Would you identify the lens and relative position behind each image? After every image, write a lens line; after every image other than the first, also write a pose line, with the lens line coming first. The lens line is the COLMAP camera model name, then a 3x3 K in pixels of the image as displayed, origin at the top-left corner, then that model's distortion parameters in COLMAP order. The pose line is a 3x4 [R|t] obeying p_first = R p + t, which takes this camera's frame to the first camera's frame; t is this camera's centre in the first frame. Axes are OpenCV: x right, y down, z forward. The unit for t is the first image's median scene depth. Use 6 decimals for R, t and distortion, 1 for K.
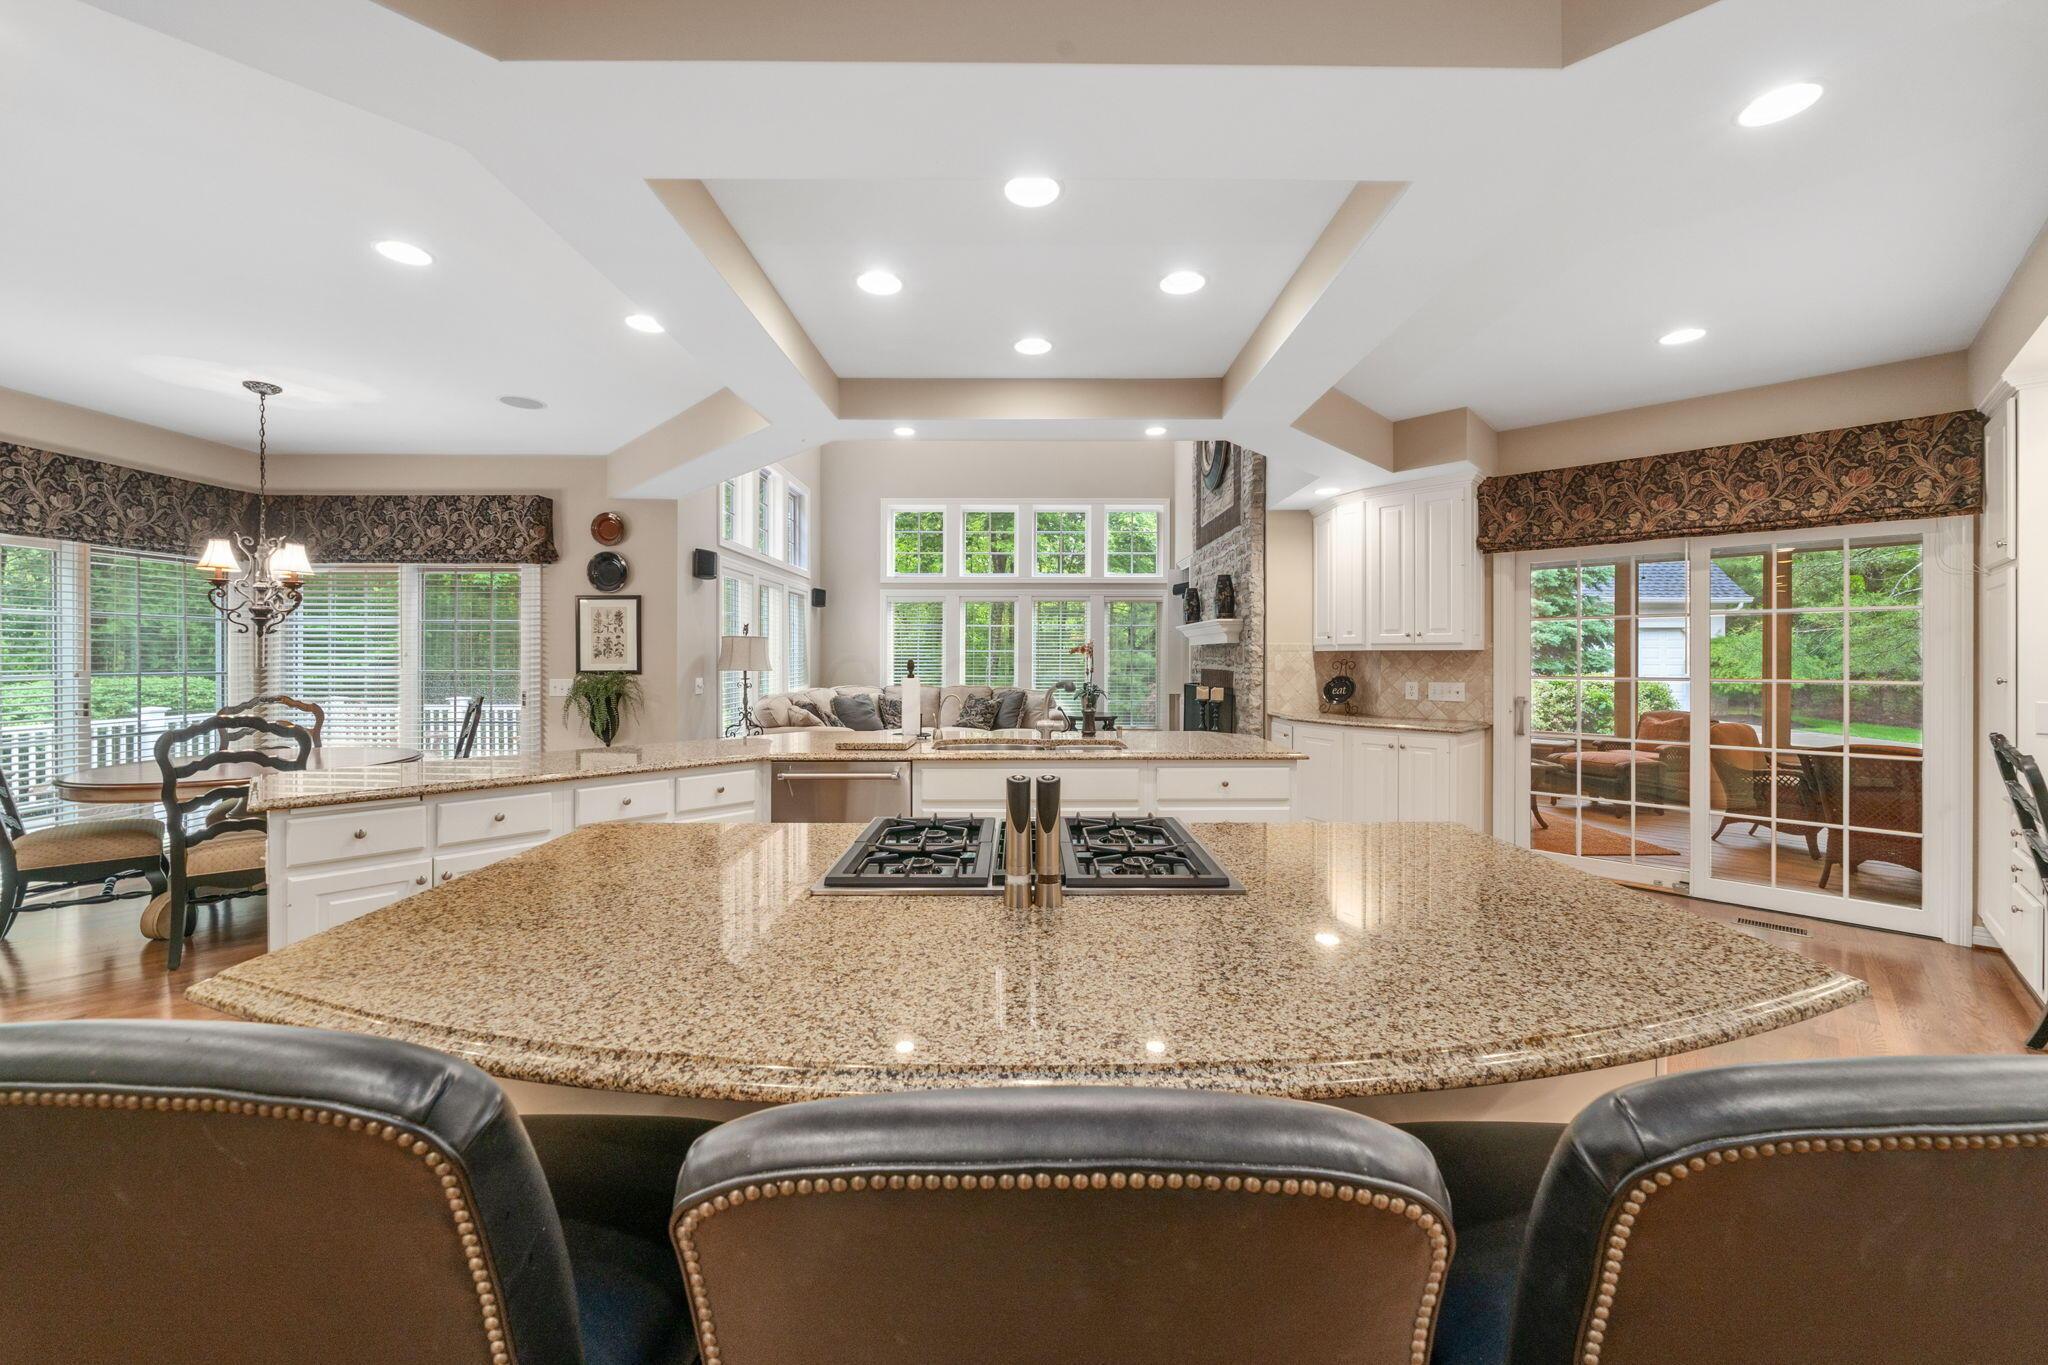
lens RADIAL K [[766.6, 0, 1023.4], [0, 766.6, 658.9], [0, 0, 1]] dist [-0.001919, -0.000240]
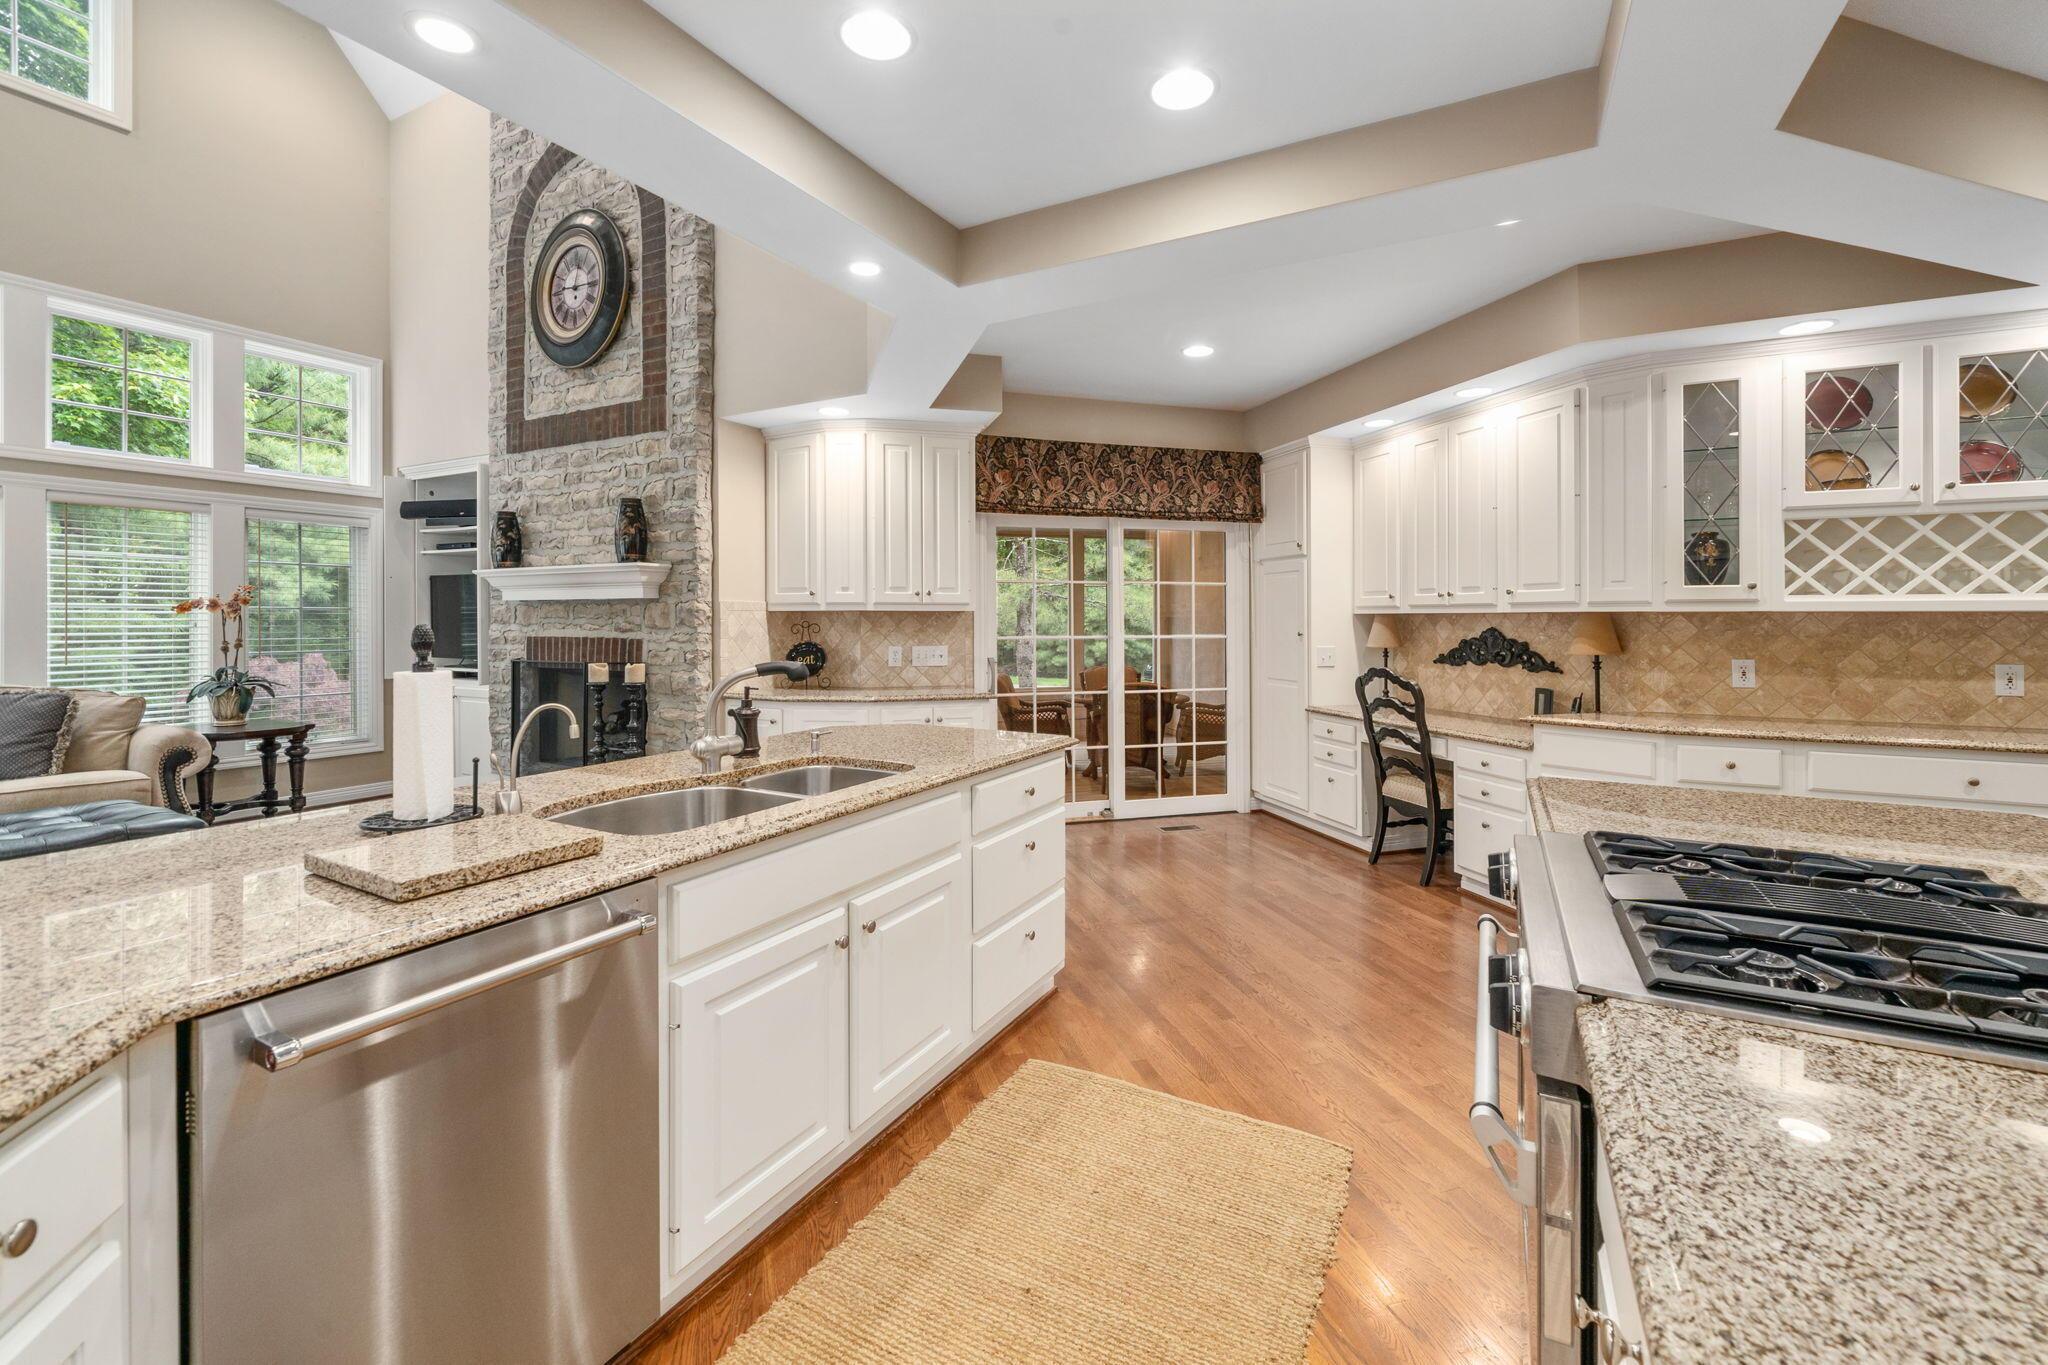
lens RADIAL K [[852.4, 0, 1035.0], [0, 852.4, 618.1], [0, 0, 1]] dist [-0.000433, -0.000602]
pose [[0.474414, -0.000609, 0.880301, -0.283817], [0.002870, 0.999996, -0.000855, -0.001434], [-0.880297, 0.002933, 0.474414, 0.384606]]
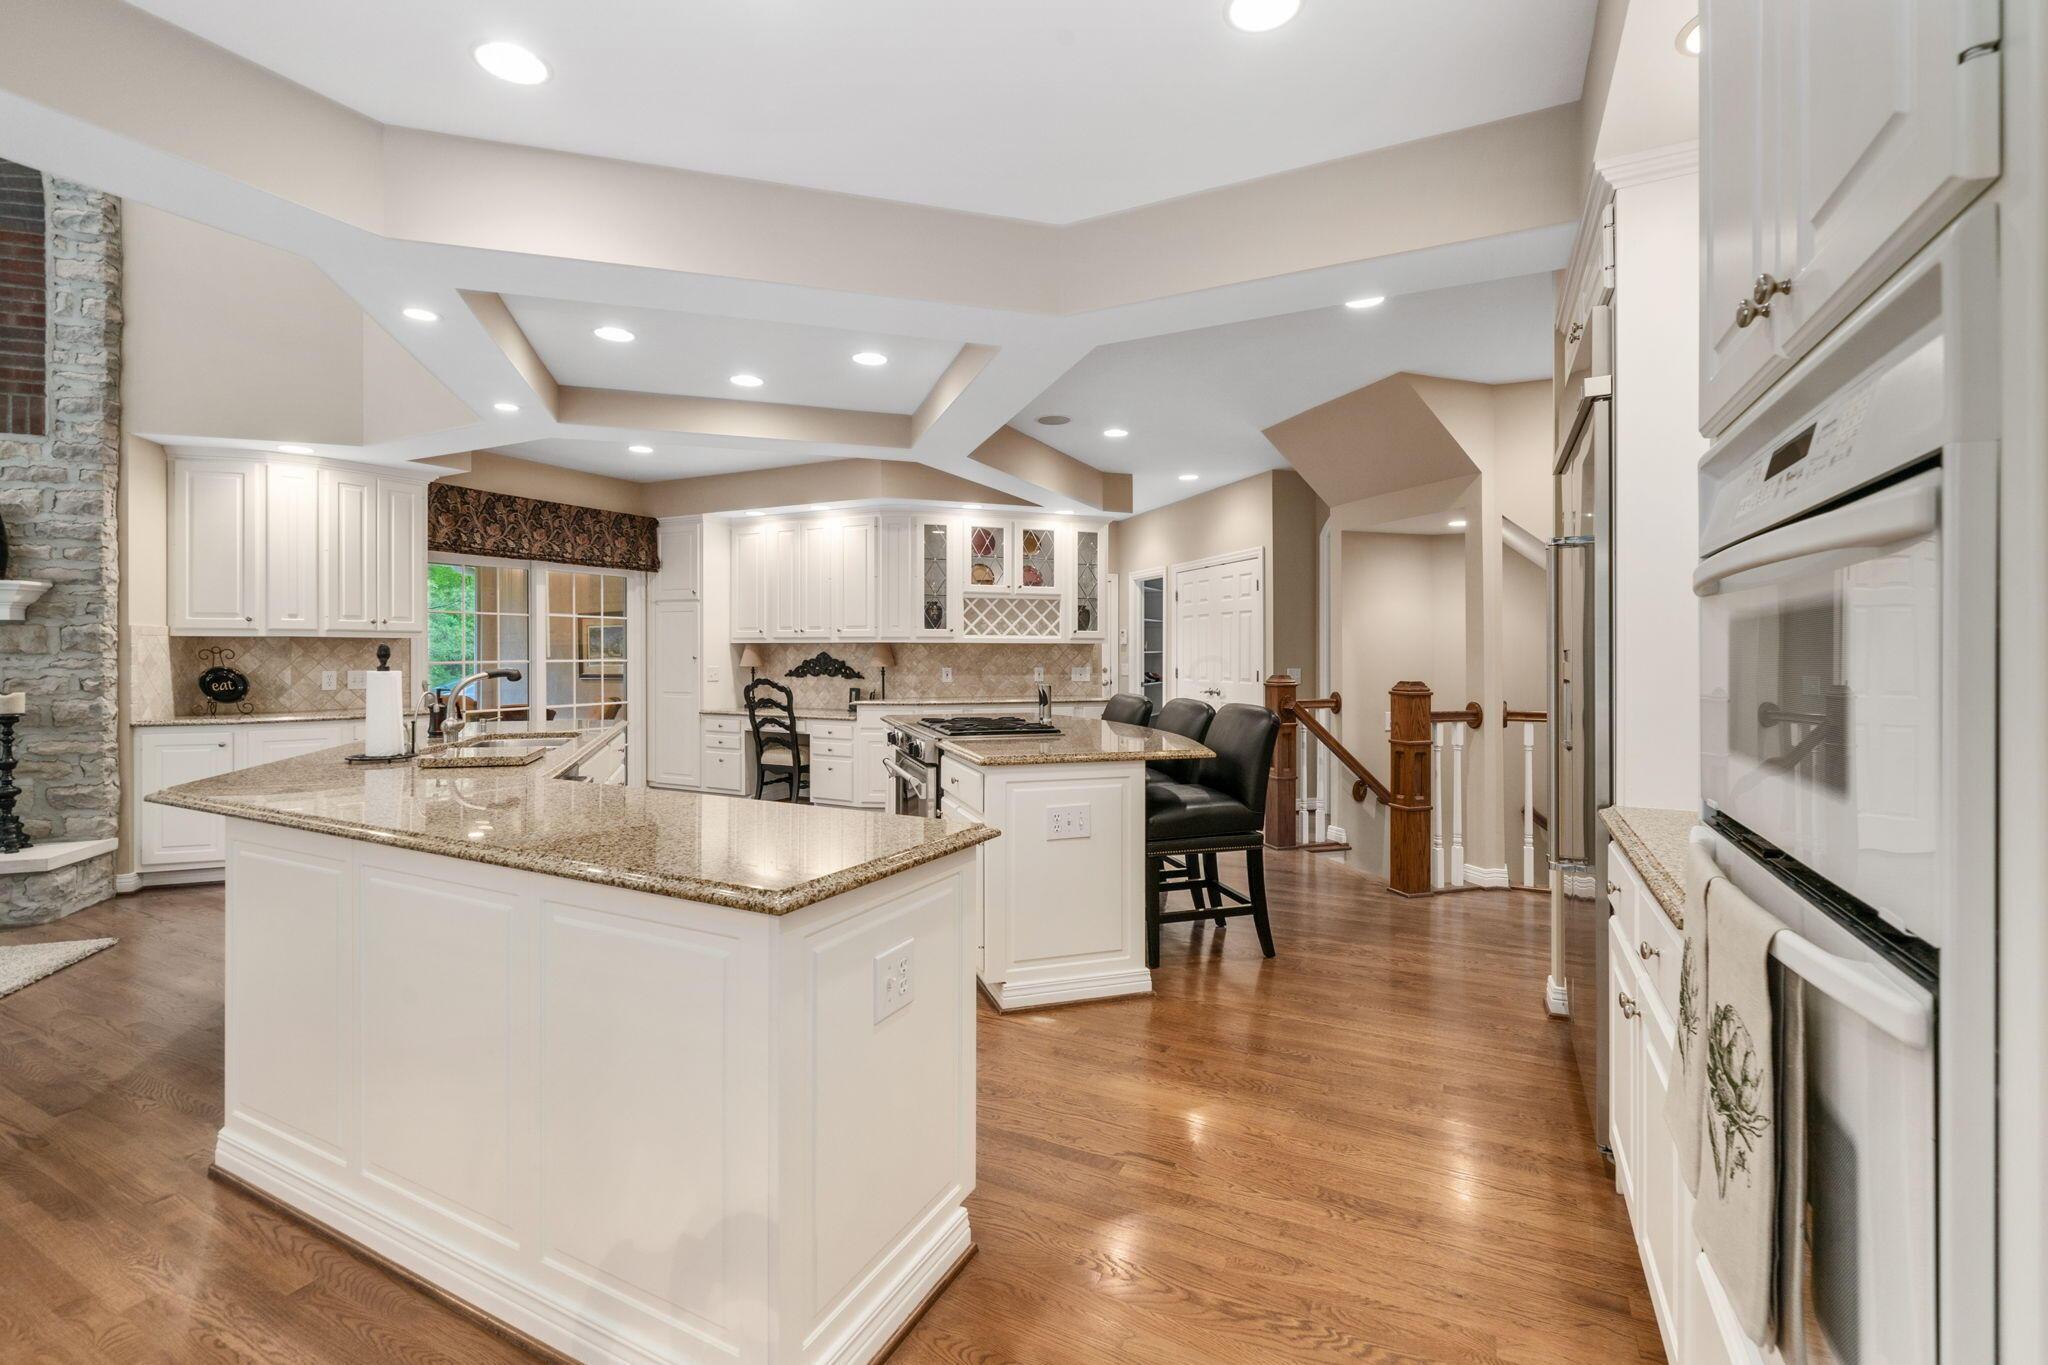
lens RADIAL K [[902.3, 0, 1028.0], [0, 902.3, 648.5], [0, 0, 1]] dist [-0.000459, -0.000279]
pose [[-0.310153, 0.000983, 0.950686, -0.795495], [0.001242, 0.999999, -0.000629, 0.004299], [-0.950686, 0.000985, -0.310153, 0.526860]]
